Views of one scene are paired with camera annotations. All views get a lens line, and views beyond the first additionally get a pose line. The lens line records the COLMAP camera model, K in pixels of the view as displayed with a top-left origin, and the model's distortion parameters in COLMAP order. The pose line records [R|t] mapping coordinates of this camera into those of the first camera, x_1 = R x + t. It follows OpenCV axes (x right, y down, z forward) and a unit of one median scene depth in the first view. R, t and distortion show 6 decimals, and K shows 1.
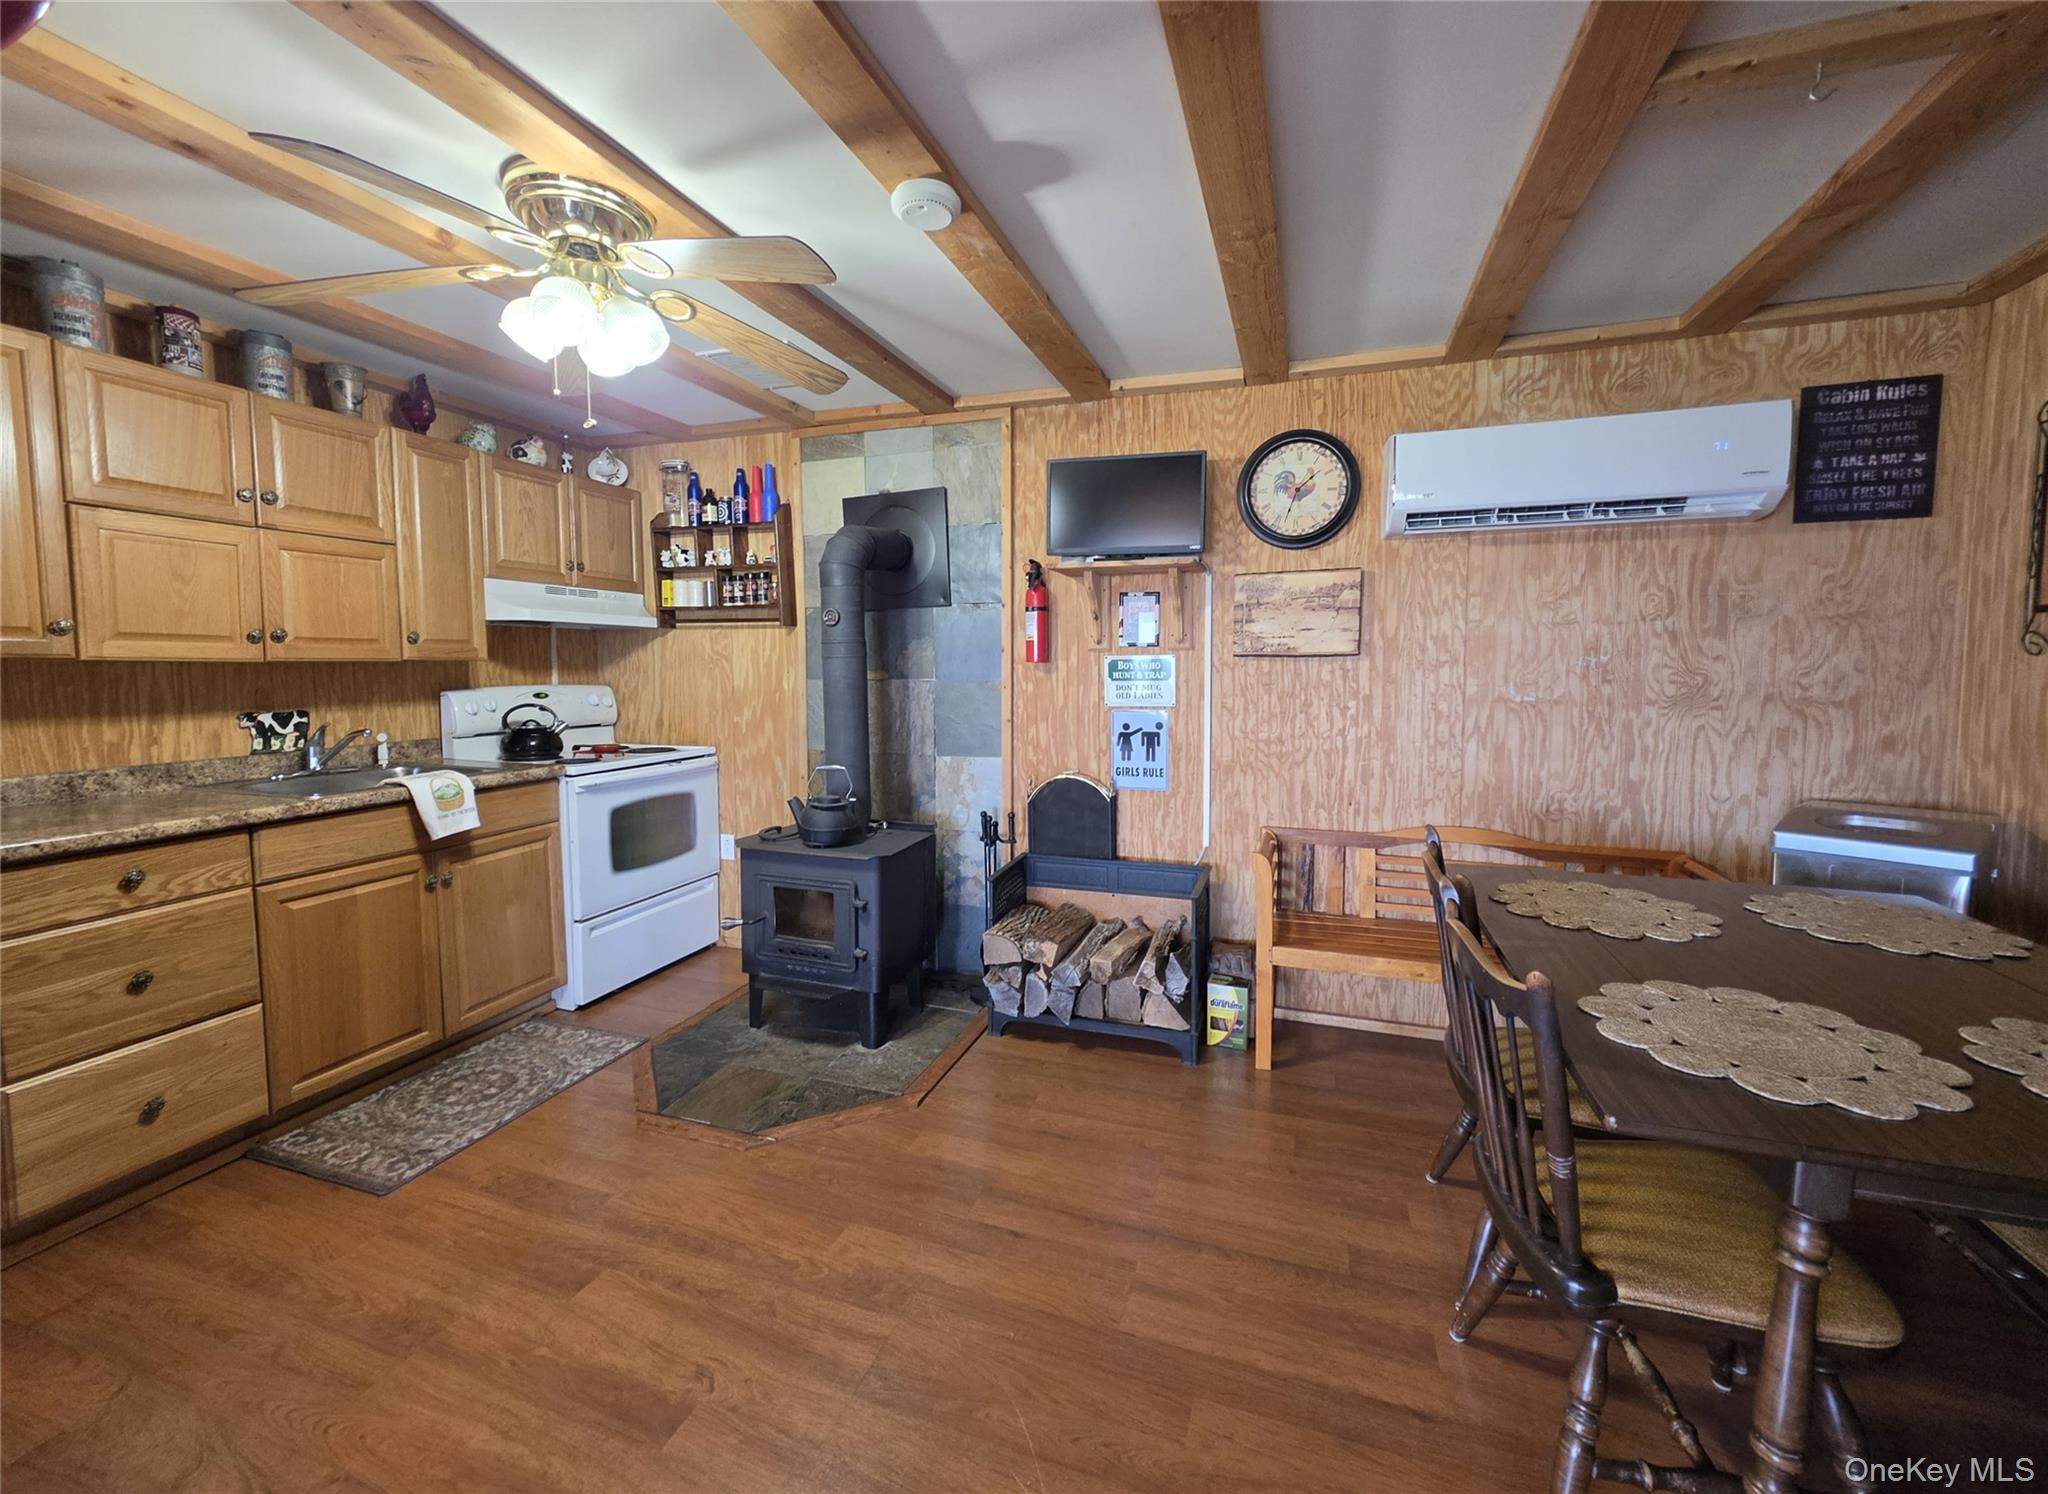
lens RADIAL K [[819.3, 0, 1020.1], [0, 819.3, 724.9], [0, 0, 1]] dist [-0.001716, 0.000289]
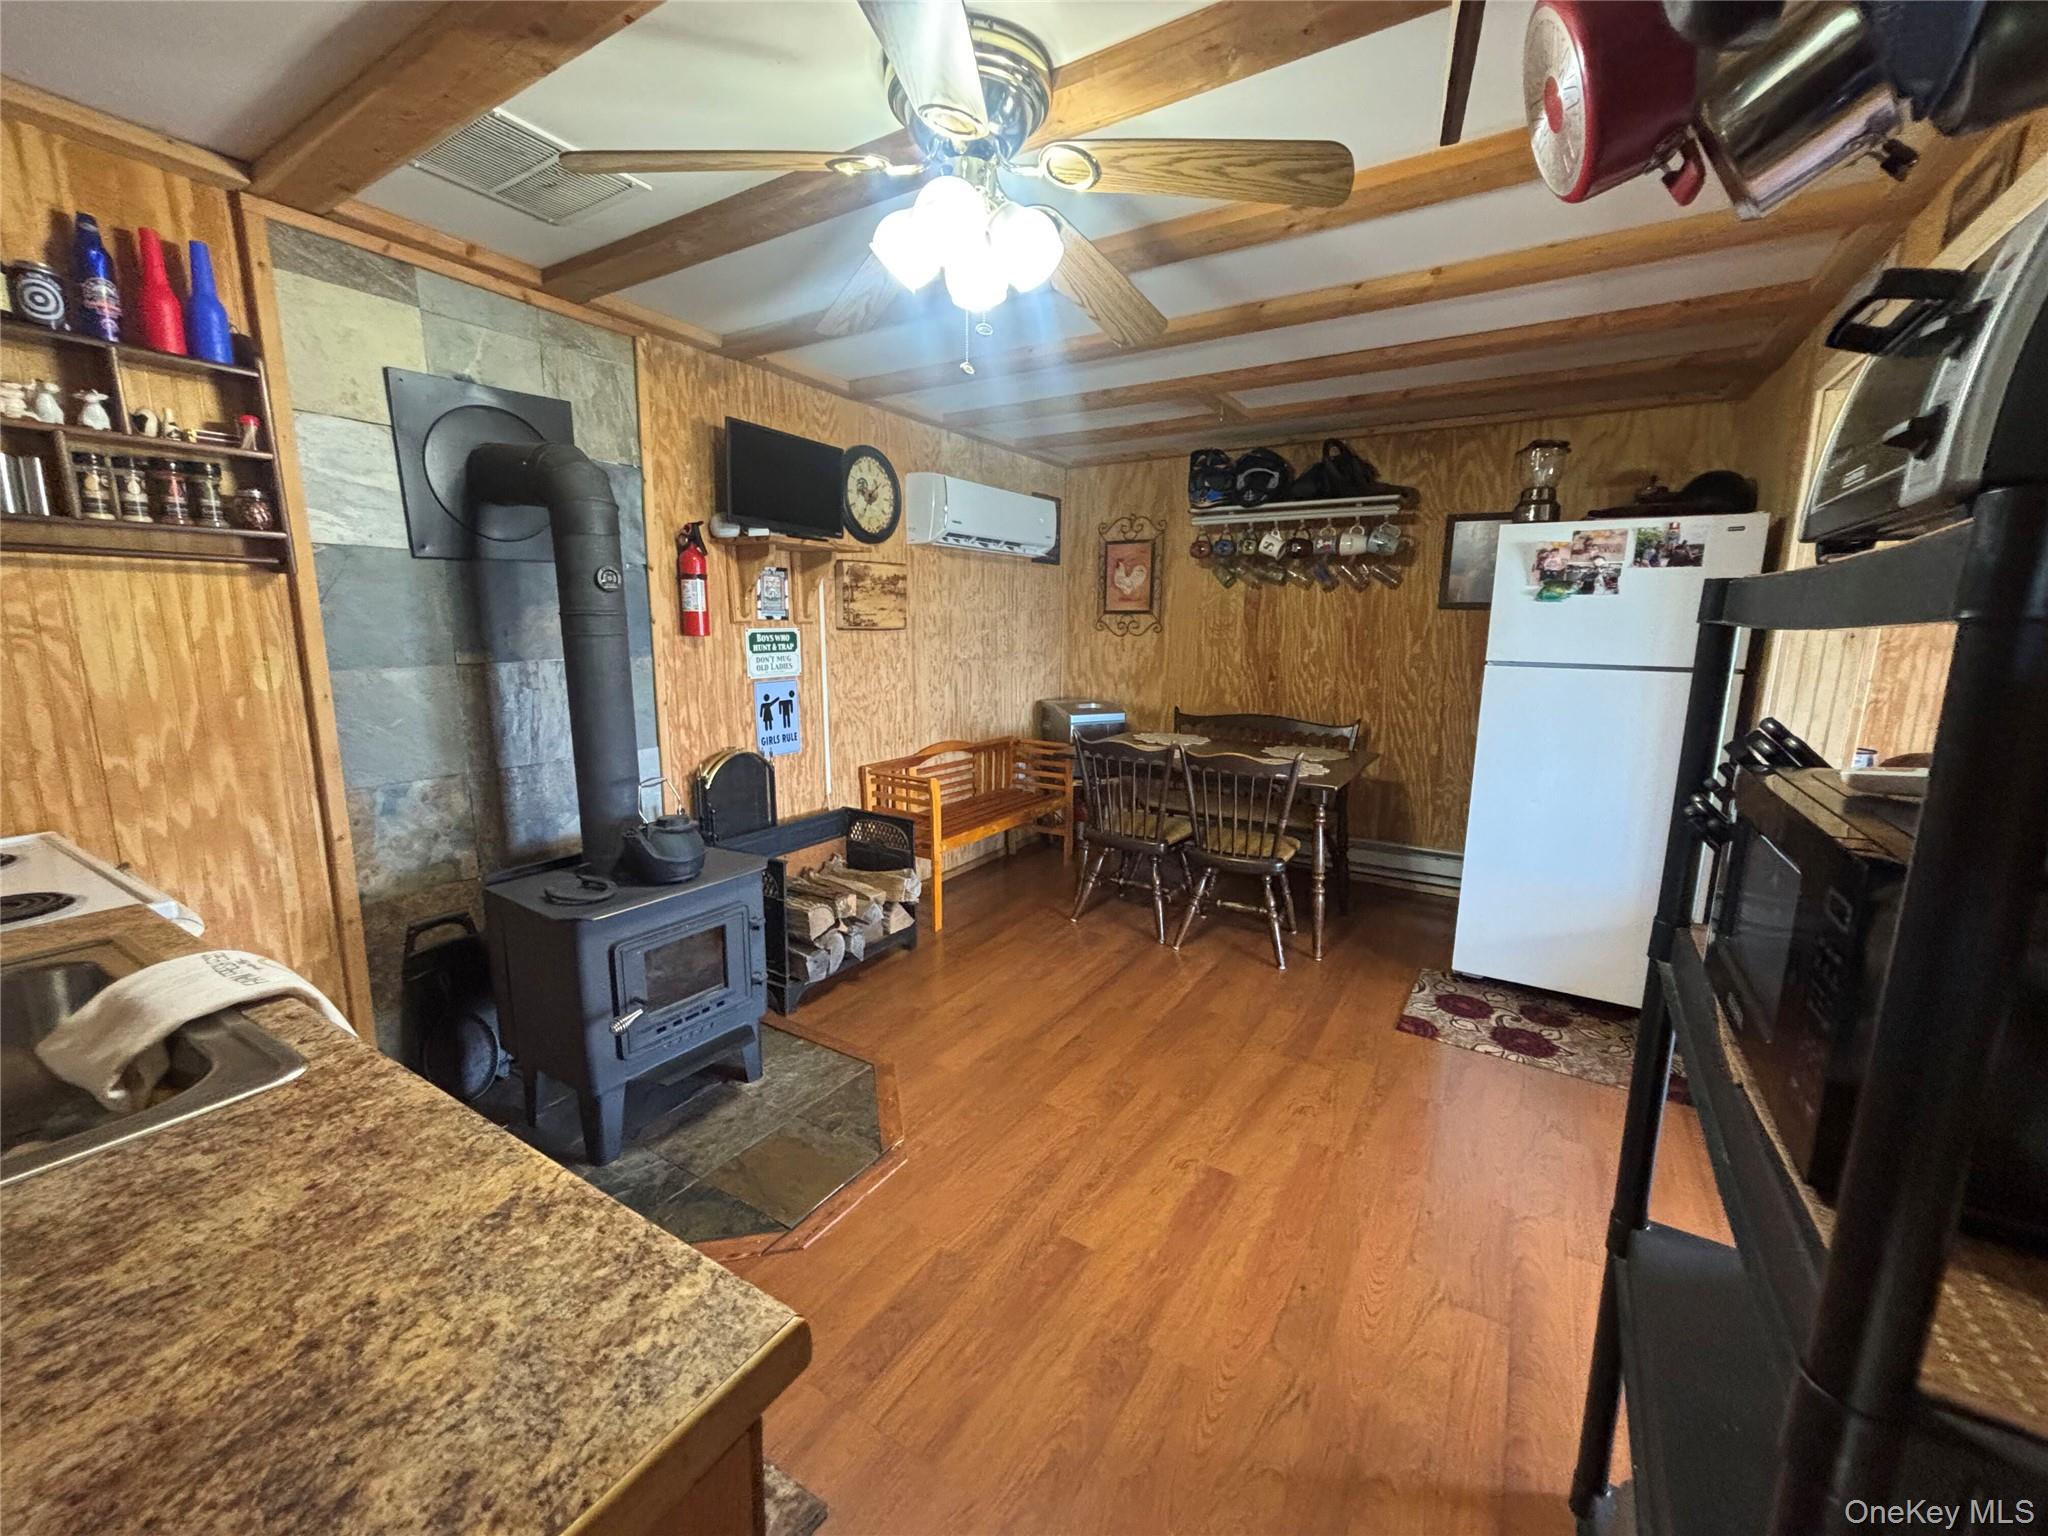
lens RADIAL K [[820.9, 0, 1028.3], [0, 820.9, 766.0], [0, 0, 1]] dist [0.001629, -0.001094]
pose [[0.221642, -0.167034, 0.960716, -0.857344], [0.060306, 0.985682, 0.157462, -0.059507], [-0.973262, 0.023036, 0.228541, 0.467836]]
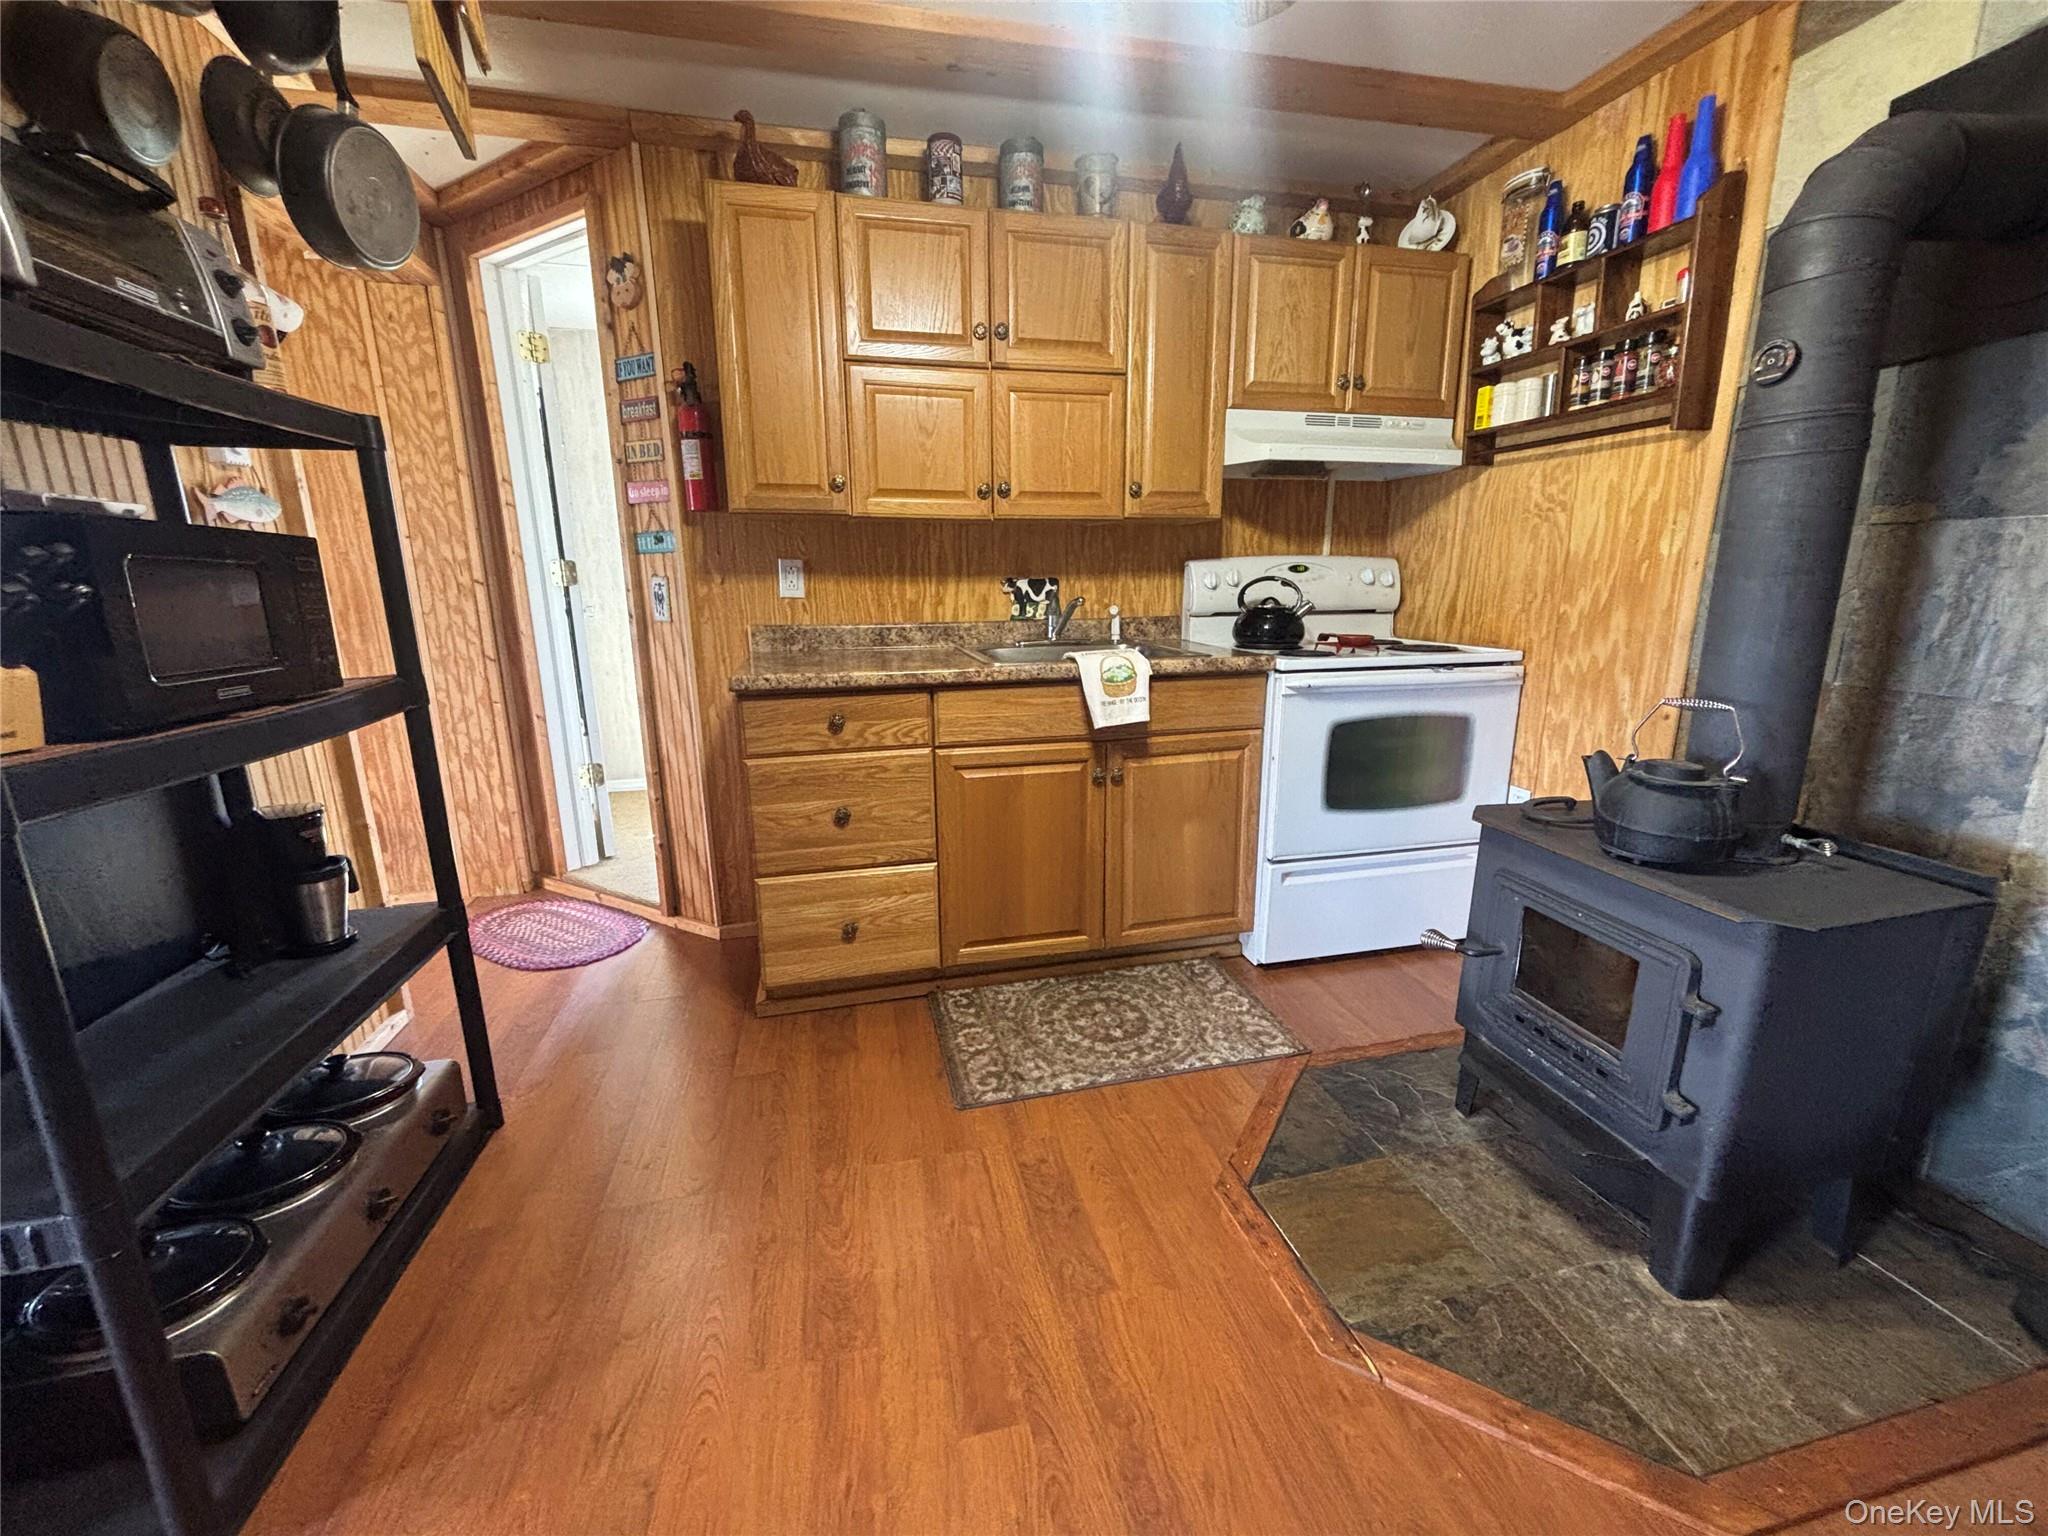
lens RADIAL K [[820.9, 0, 1028.7], [0, 820.9, 767.9], [0, 0, 1]] dist [0.001629, -0.001094]
pose [[0.537320, 0.190194, -0.821653, -0.042011], [-0.055636, 0.980111, 0.190491, 0.019230], [0.841542, -0.056641, 0.537214, 0.407600]]
